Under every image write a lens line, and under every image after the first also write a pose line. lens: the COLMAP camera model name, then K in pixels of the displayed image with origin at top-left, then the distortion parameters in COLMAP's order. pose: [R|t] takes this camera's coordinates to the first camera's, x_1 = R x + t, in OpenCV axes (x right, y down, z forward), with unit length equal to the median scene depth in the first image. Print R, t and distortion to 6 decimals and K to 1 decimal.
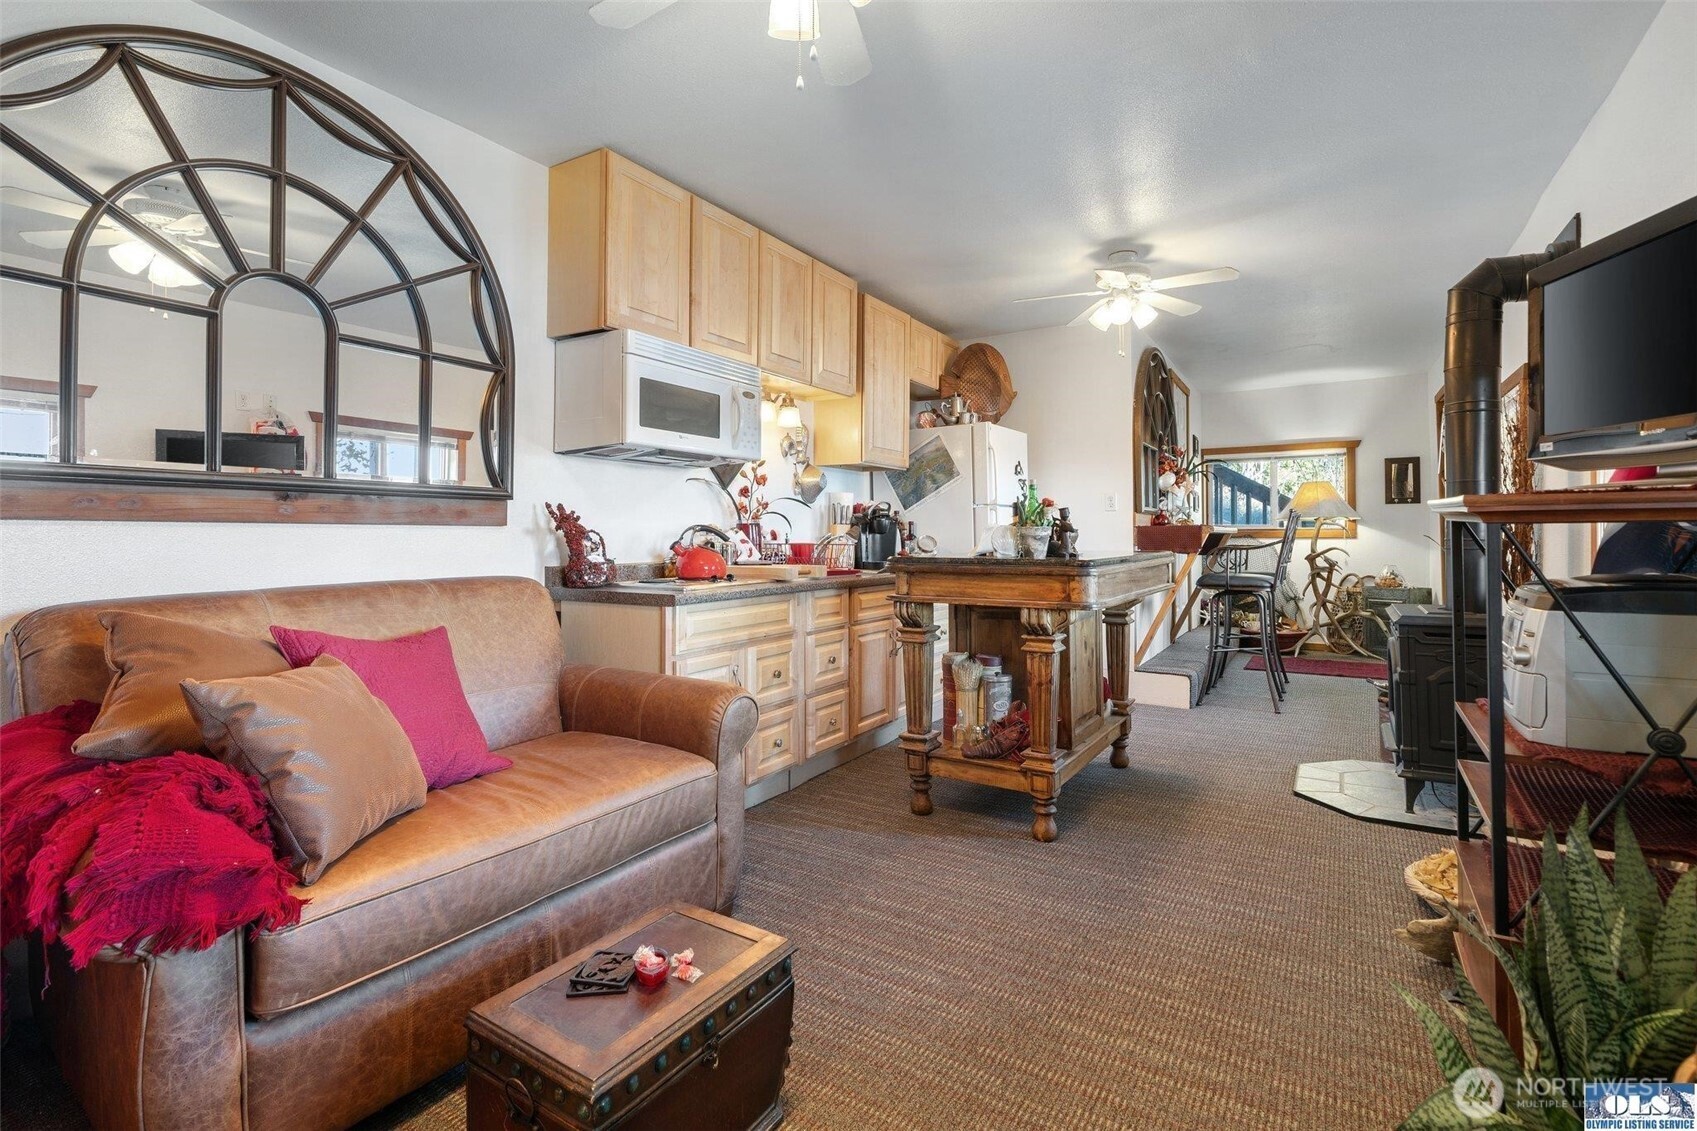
lens RADIAL K [[826.3, 0, 861.3], [0, 826.3, 536.1], [0, 0, 1]] dist [-0.000189, 0.001197]
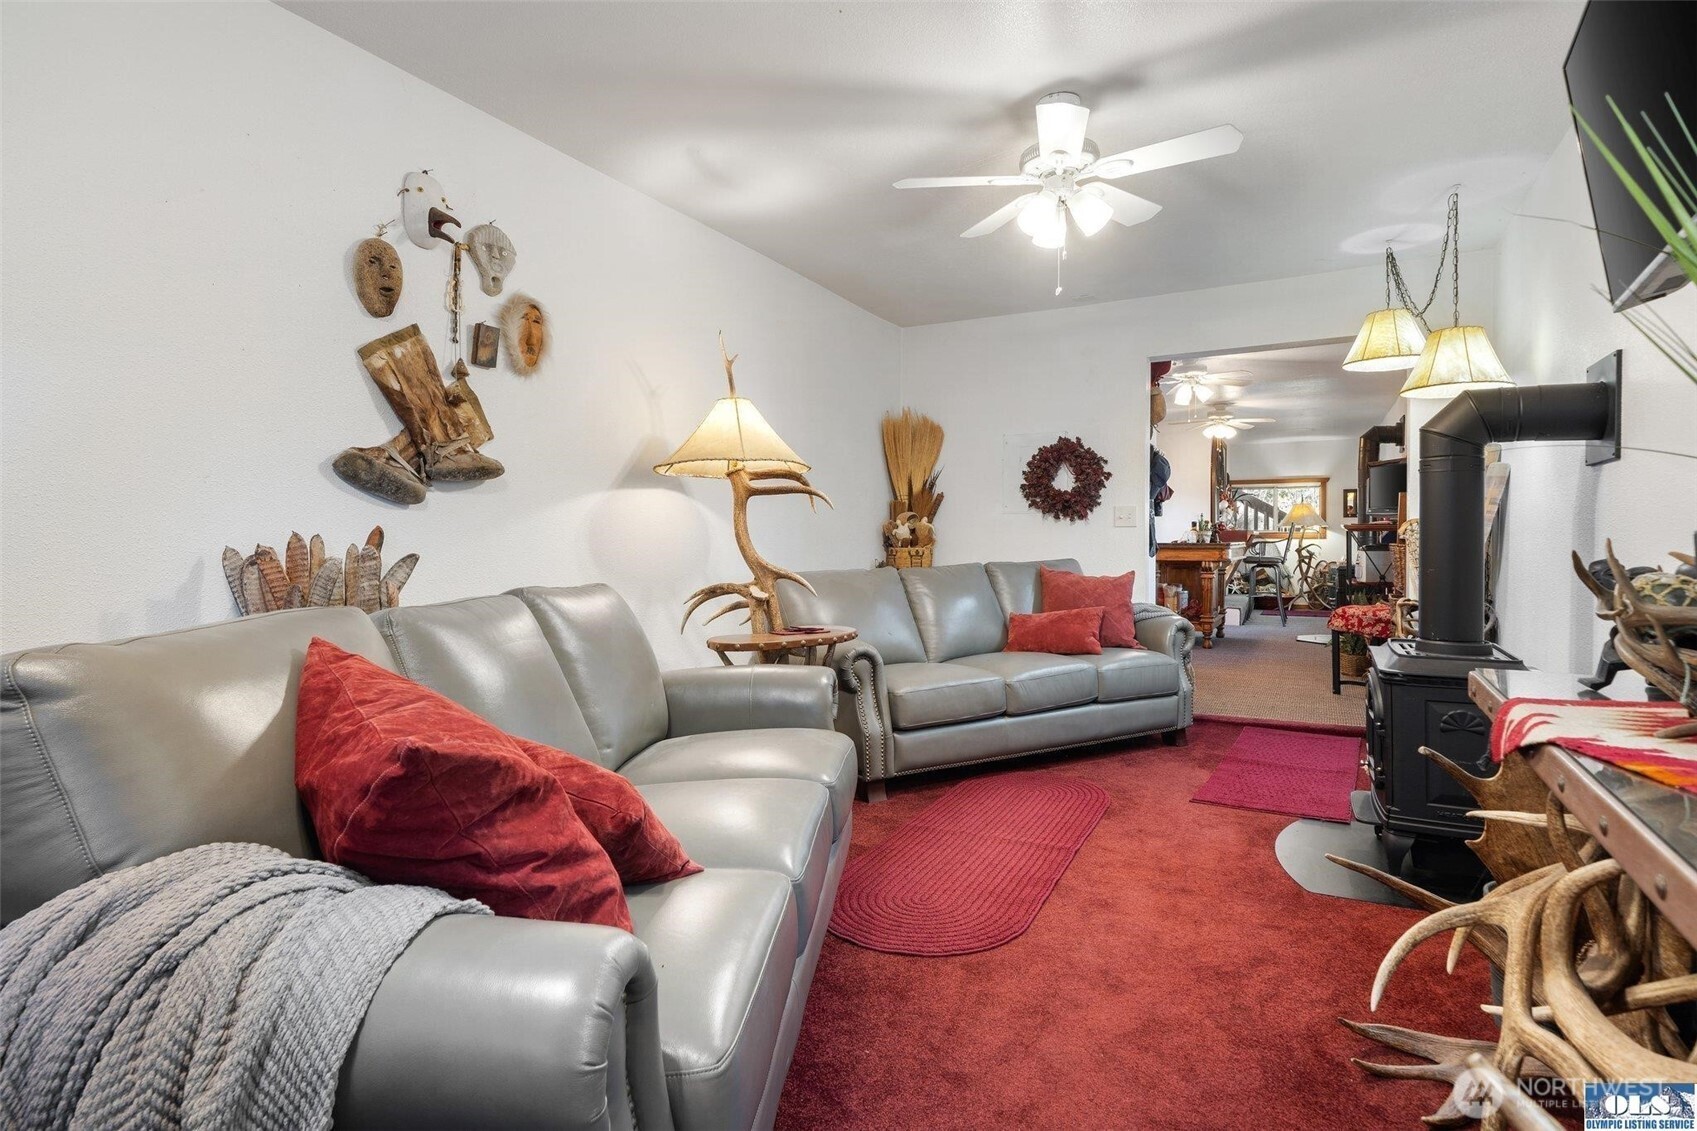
lens RADIAL K [[881.2, 0, 848.0], [0, 881.2, 555.3], [0, 0, 1]] dist [0.000065, -0.000004]
pose [[0.999164, 0.004296, 0.040652, -0.421226], [-0.005041, 0.999821, 0.018233, 0.008714], [-0.040567, -0.018423, 0.999007, -0.711938]]
